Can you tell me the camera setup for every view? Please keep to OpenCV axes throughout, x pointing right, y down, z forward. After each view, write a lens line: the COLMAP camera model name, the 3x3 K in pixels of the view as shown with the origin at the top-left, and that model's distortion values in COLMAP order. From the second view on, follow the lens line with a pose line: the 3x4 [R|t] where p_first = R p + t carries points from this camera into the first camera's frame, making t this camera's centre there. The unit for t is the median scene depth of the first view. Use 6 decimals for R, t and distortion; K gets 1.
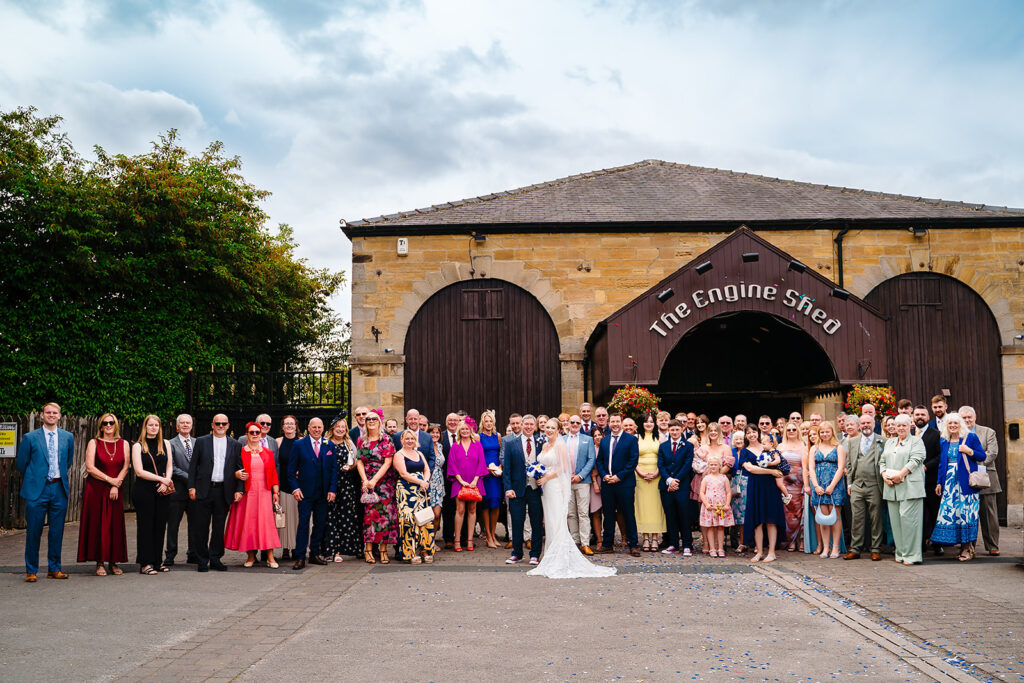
lens RADIAL K [[930.9, 0, 512.0], [0, 930.9, 341.5], [0, 0, 1]] dist [-0.058182, -0.005744]
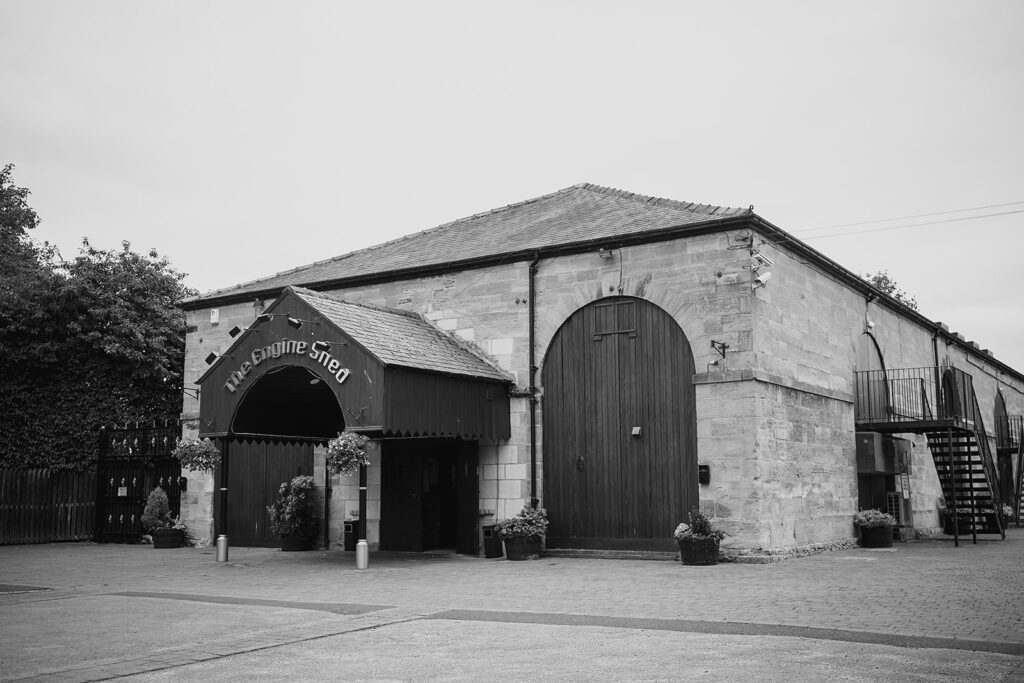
lens RADIAL K [[1057.2, 0, 512.0], [0, 1057.2, 341.5], [0, 0, 1]] dist [-0.007024, -0.002493]
pose [[0.854383, -0.070999, -0.514771, 0.891553], [0.059518, 0.997473, -0.038789, 0.002333], [0.516224, 0.002503, 0.856450, 0.063777]]
